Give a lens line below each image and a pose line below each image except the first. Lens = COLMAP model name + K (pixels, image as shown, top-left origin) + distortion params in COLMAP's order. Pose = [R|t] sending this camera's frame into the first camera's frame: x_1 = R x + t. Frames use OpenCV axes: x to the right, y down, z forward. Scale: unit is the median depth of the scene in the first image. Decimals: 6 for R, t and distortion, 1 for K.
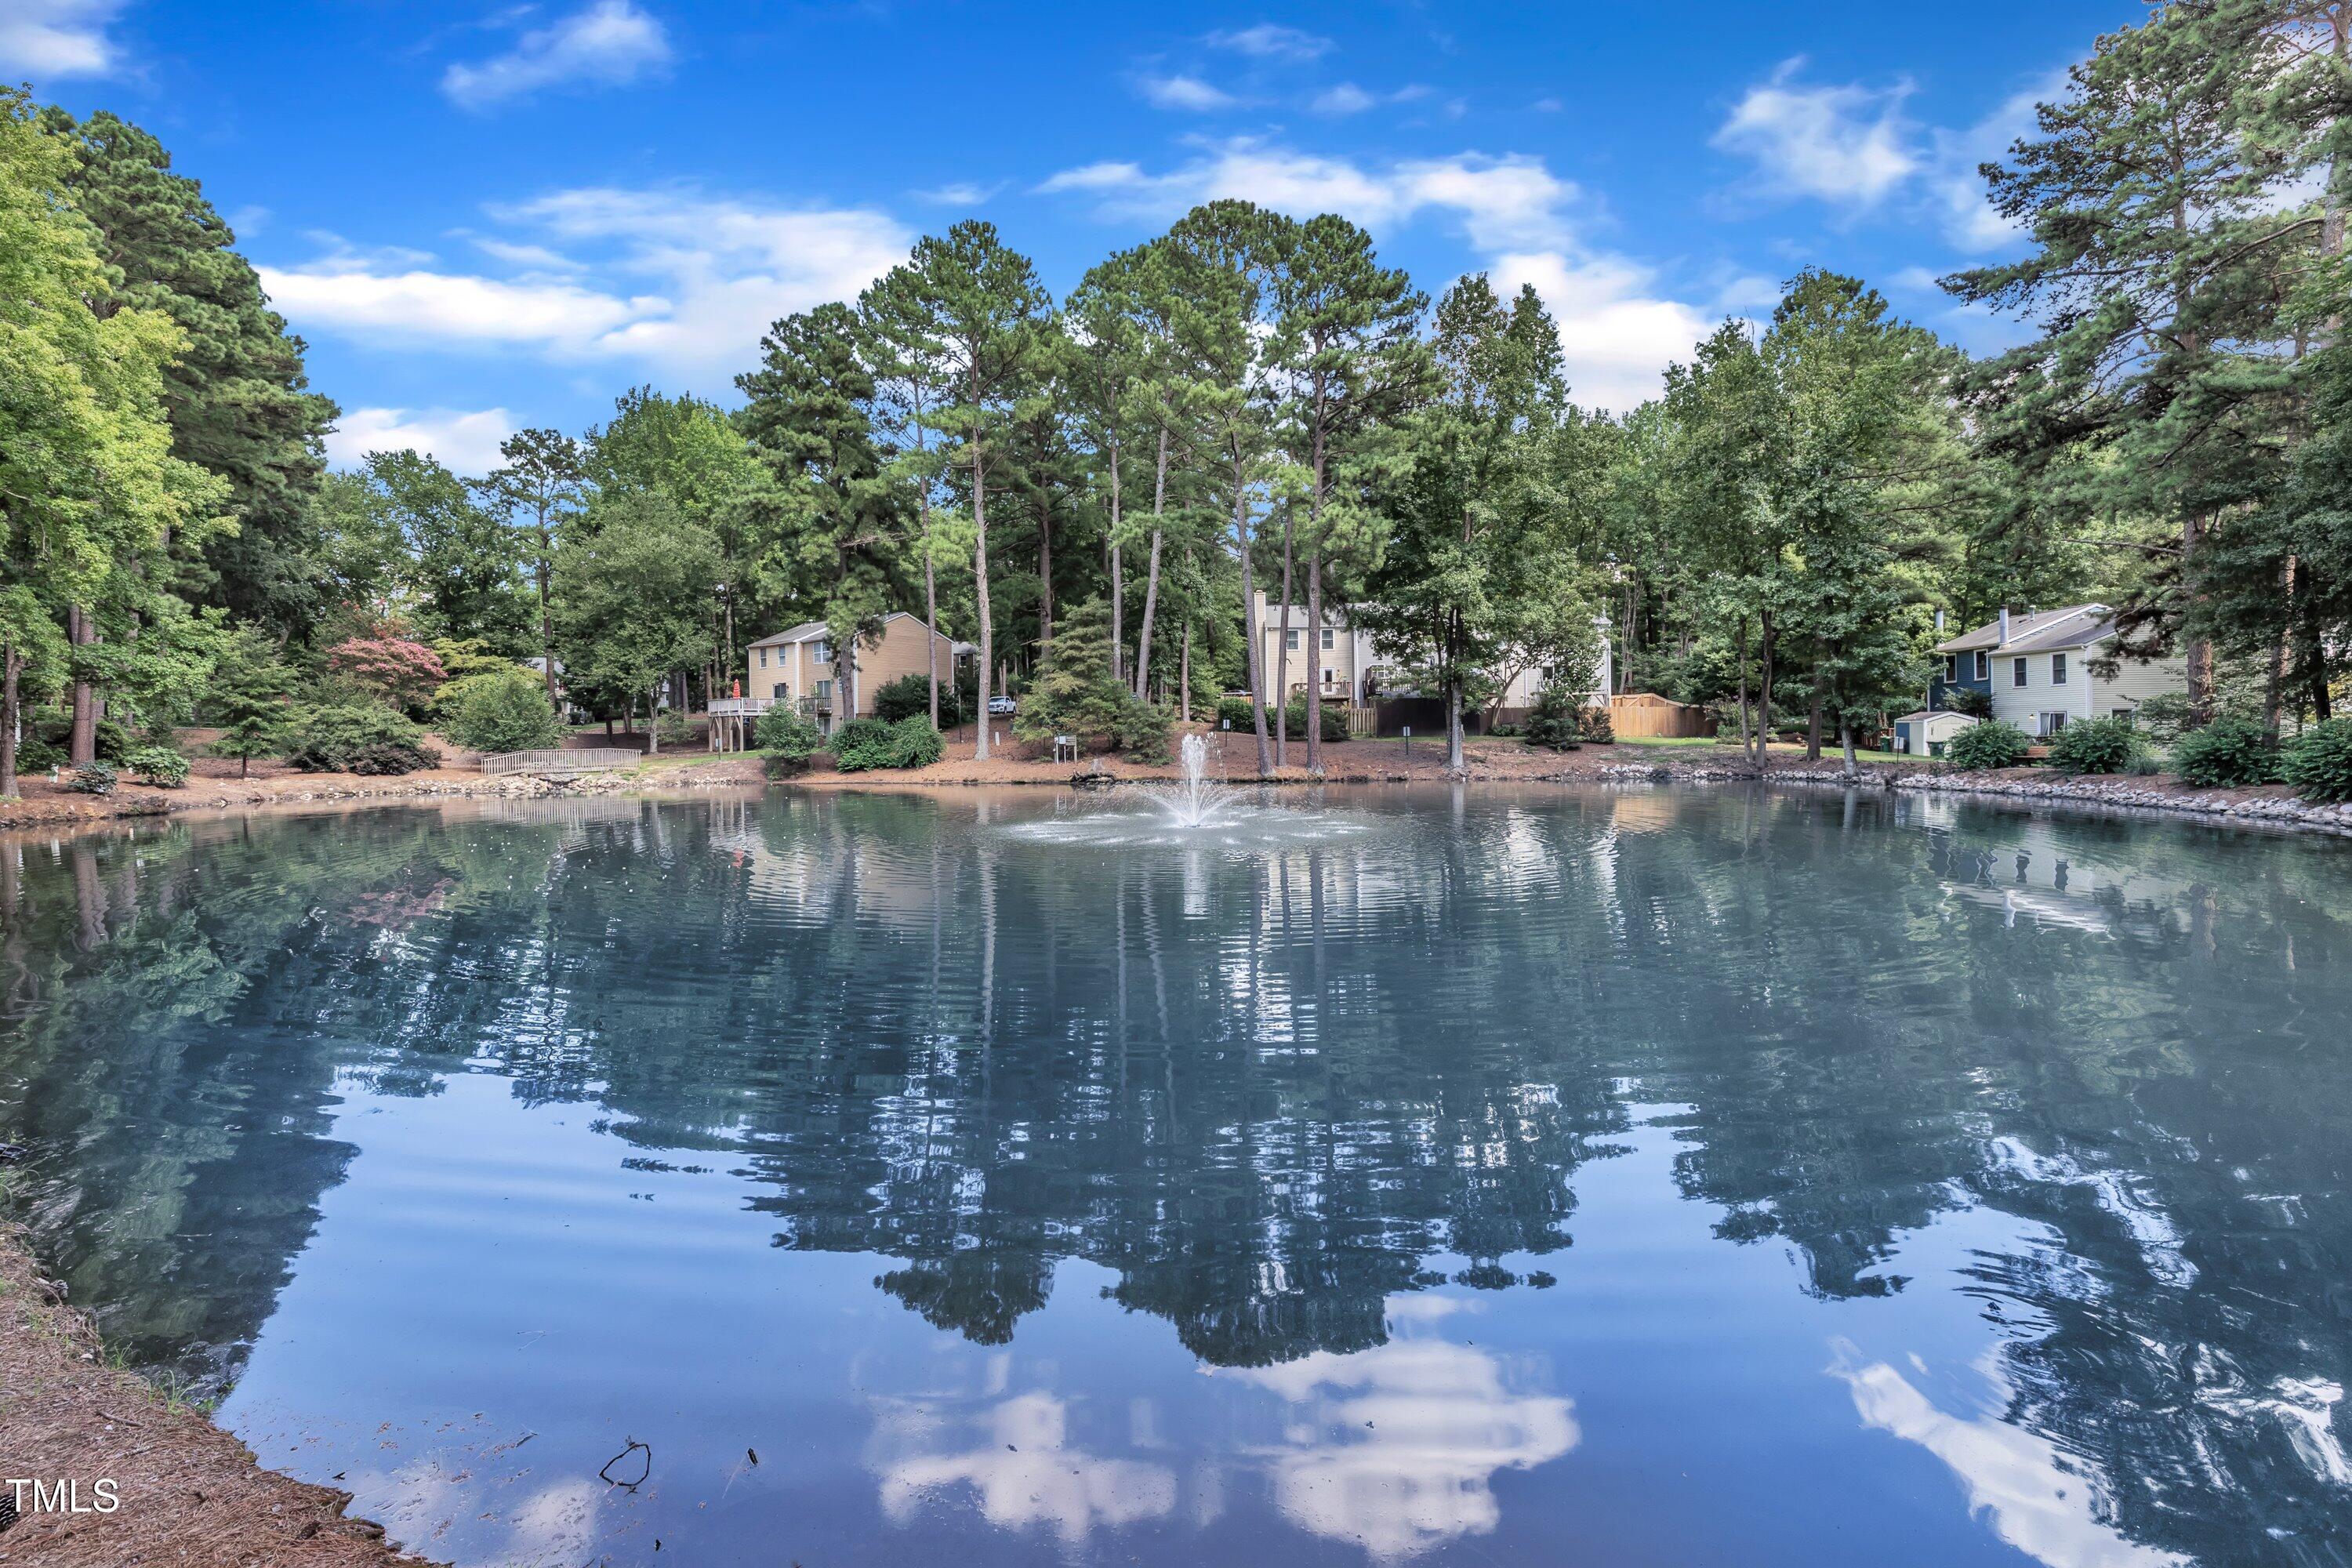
lens RADIAL K [[1016.4, 0, 1177.1], [0, 1016.4, 740.3], [0, 0, 1]] dist [-0.000964, -0.000372]
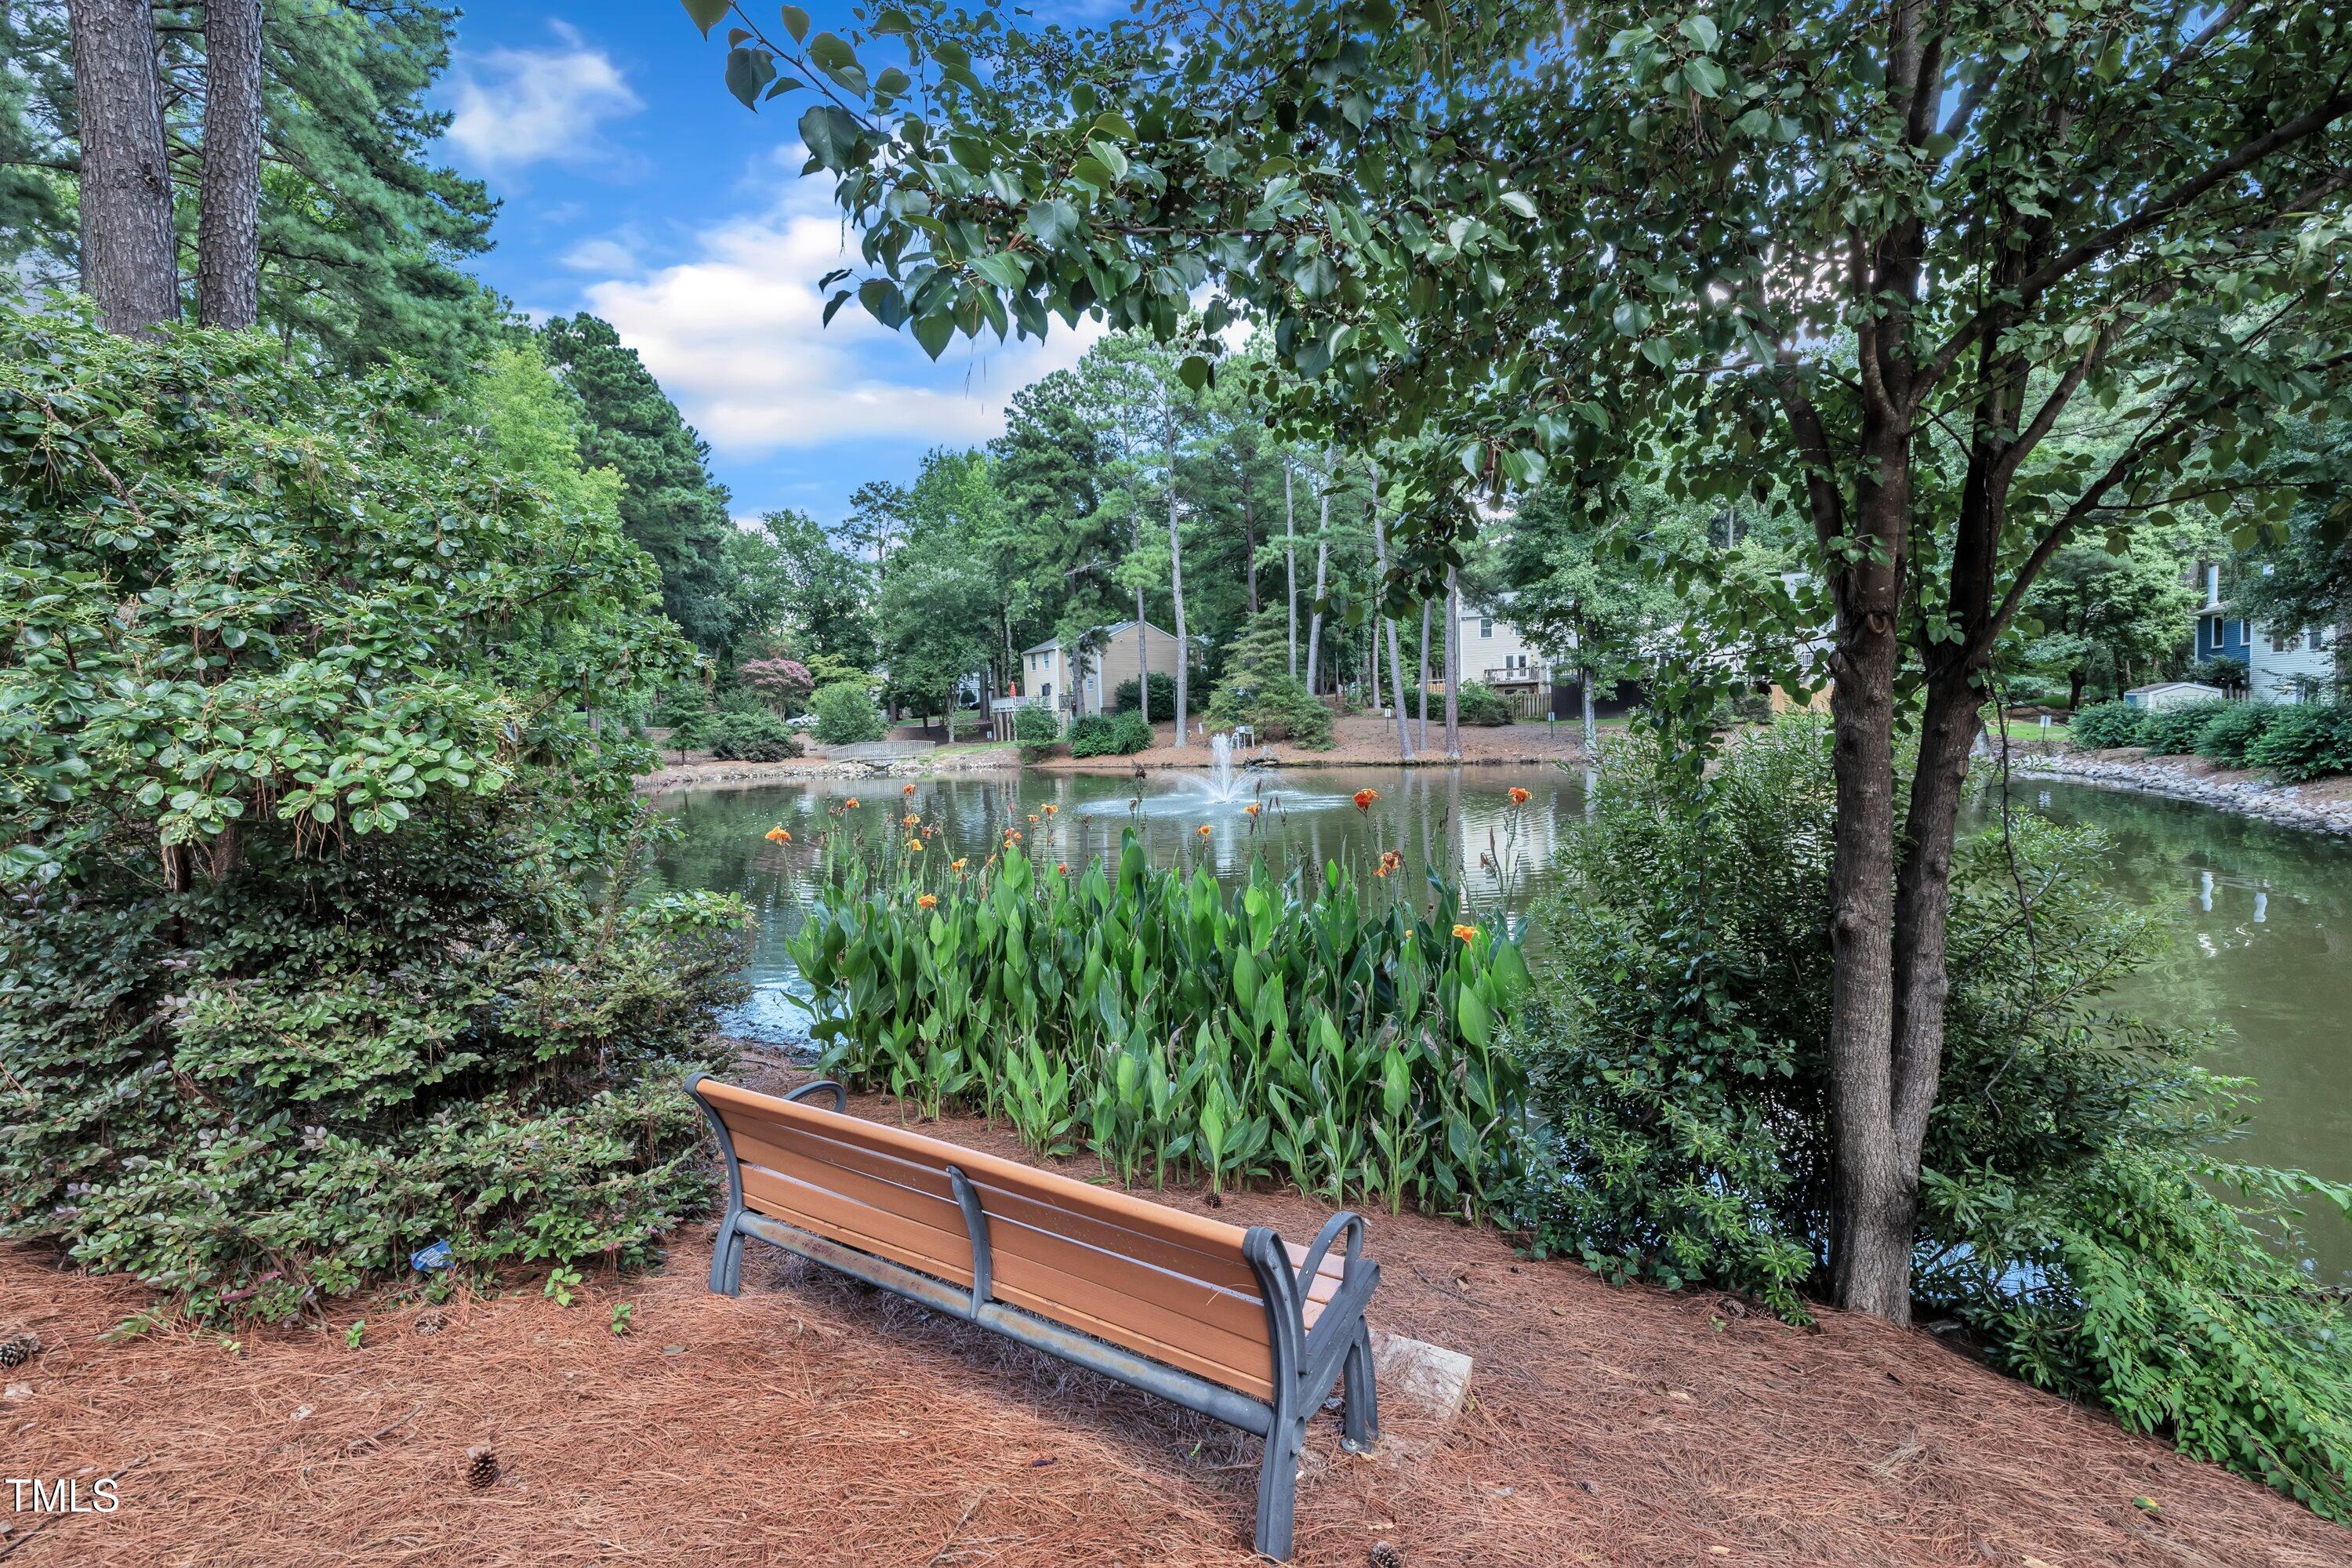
lens RADIAL K [[1010.0, 0, 1178.9], [0, 1010.0, 775.0], [0, 0, 1]] dist [0.001720, 0.000081]
pose [[0.950683, -0.001192, -0.310163, 0.168748], [0.018489, 0.998432, 0.052833, -0.010014], [0.309613, -0.055962, 0.949214, -0.123955]]
